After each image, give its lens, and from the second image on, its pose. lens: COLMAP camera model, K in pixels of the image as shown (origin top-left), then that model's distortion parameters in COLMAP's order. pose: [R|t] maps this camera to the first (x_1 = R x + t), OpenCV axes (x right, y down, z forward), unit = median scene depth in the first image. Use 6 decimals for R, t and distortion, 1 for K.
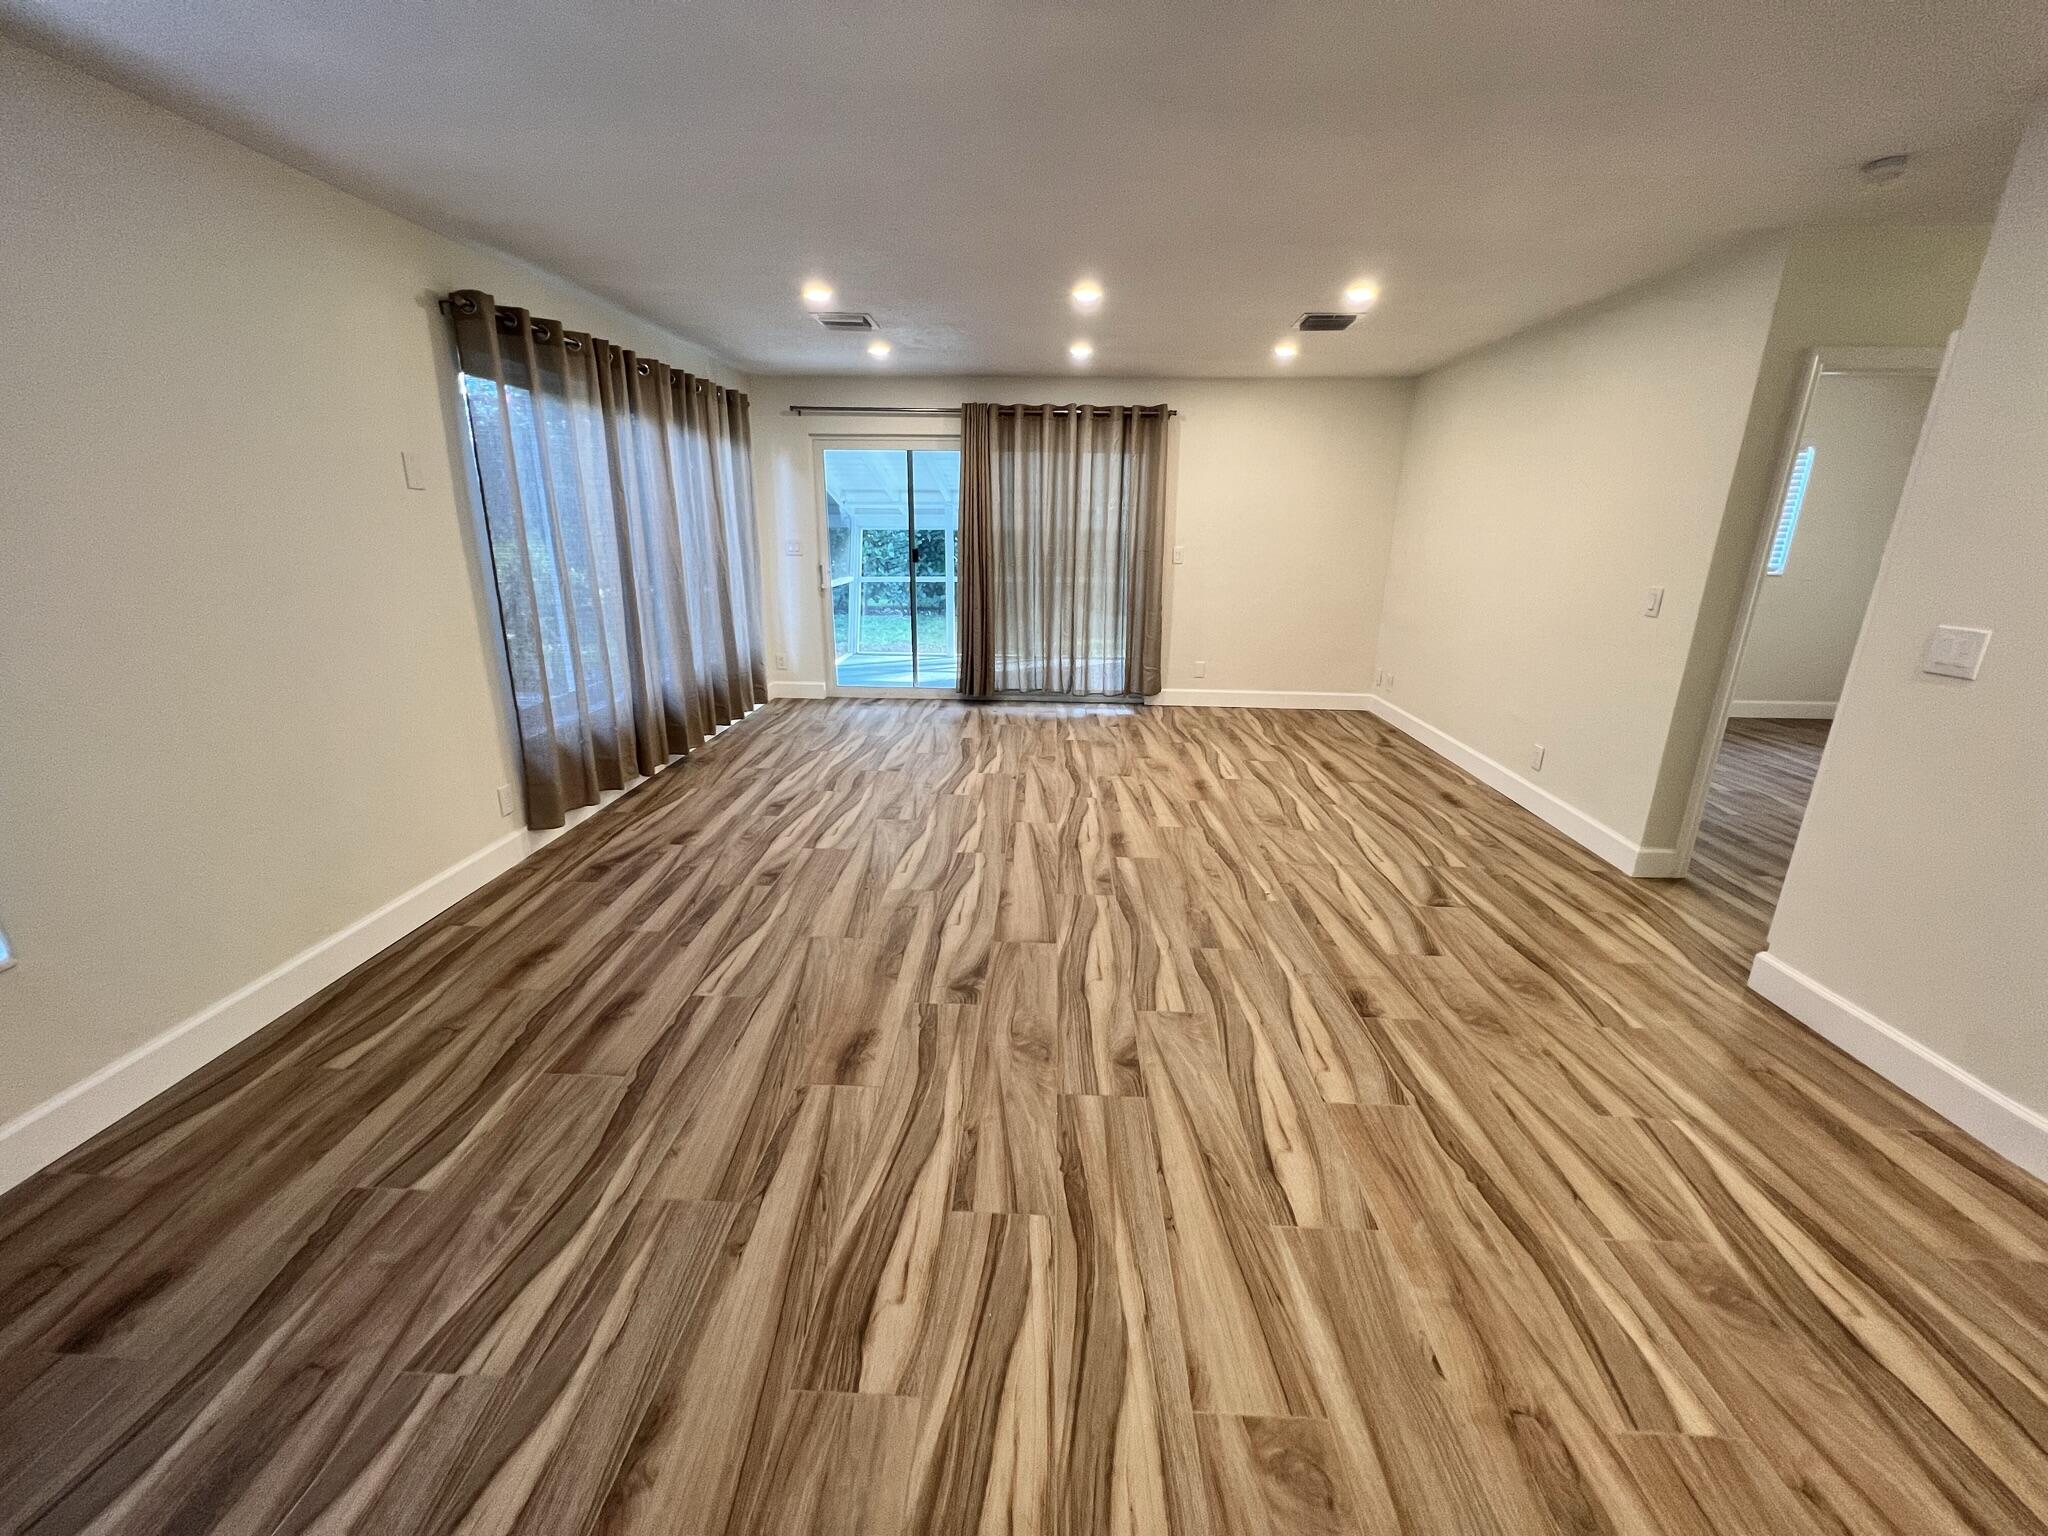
lens RADIAL K [[820.7, 0, 1020.5], [0, 820.7, 762.6], [0, 0, 1]] dist [-0.001565, 0.000626]
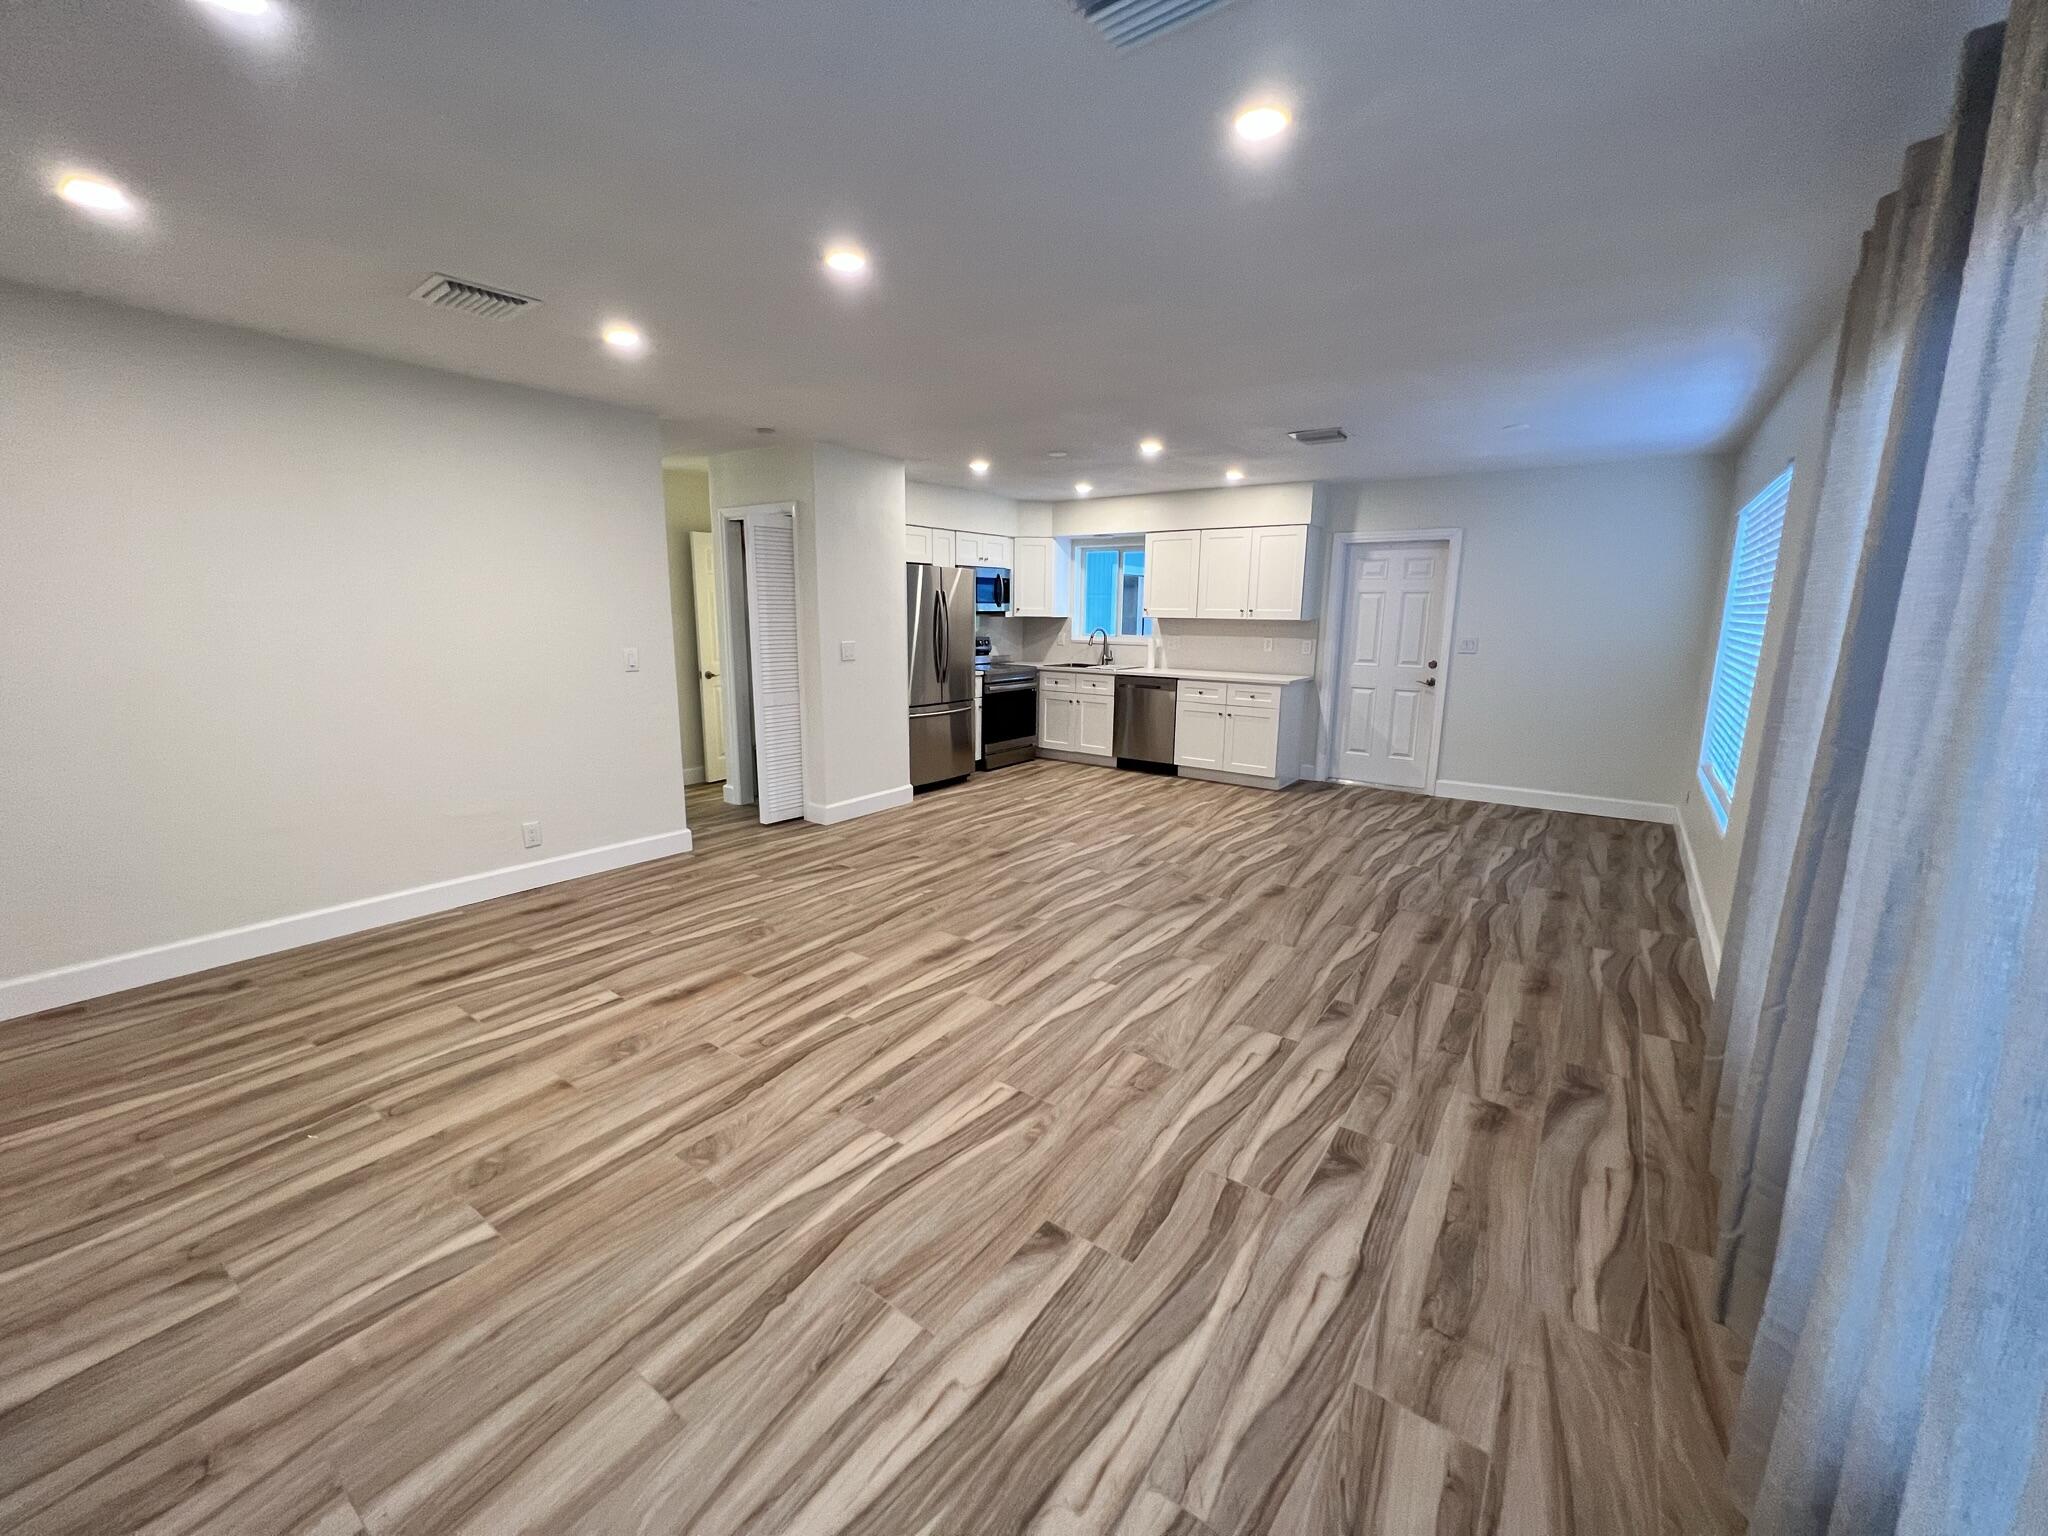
lens RADIAL K [[820.7, 0, 1026.5], [0, 820.7, 769.0], [0, 0, 1]] dist [-0.001565, 0.000626]
pose [[-0.837571, -0.122800, 0.532349, -0.497667], [0.139964, 0.893660, 0.426359, -0.548544], [-0.528096, 0.431616, -0.731316, 1.838464]]
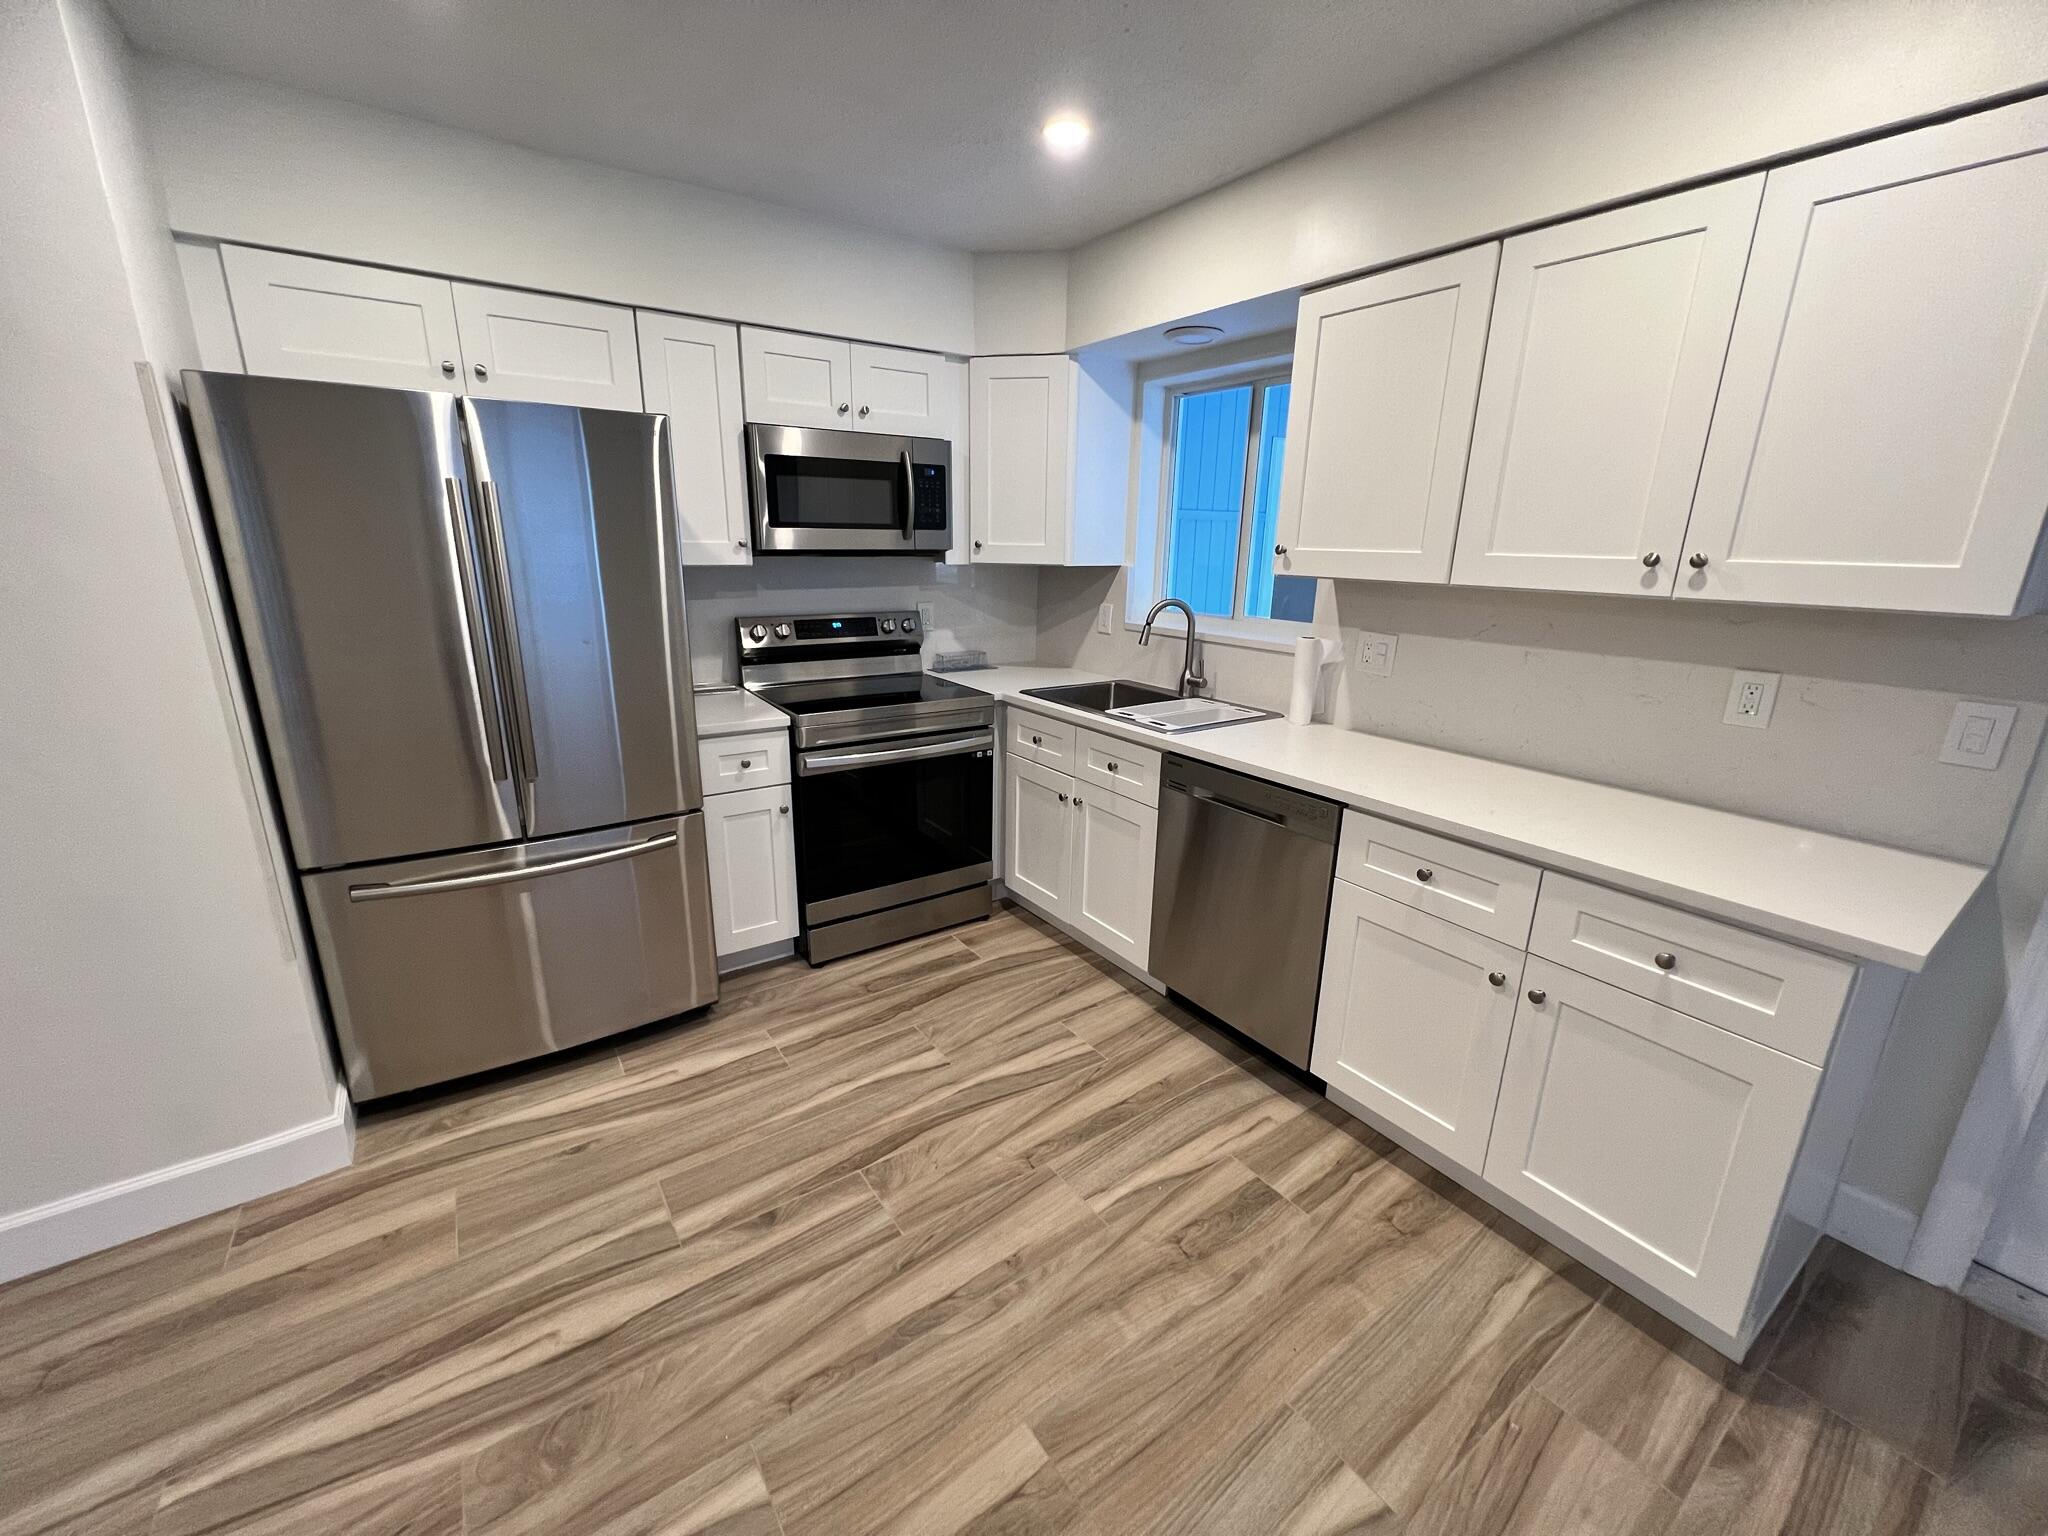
lens RADIAL K [[824.7, 0, 1022.7], [0, 824.7, 761.8], [0, 0, 1]] dist [-0.000211, -0.000228]
pose [[-0.610575, -0.228155, 0.758382, 0.049624], [0.206550, 0.878585, 0.430611, -0.113618], [-0.764550, 0.419564, -0.489316, 0.384140]]
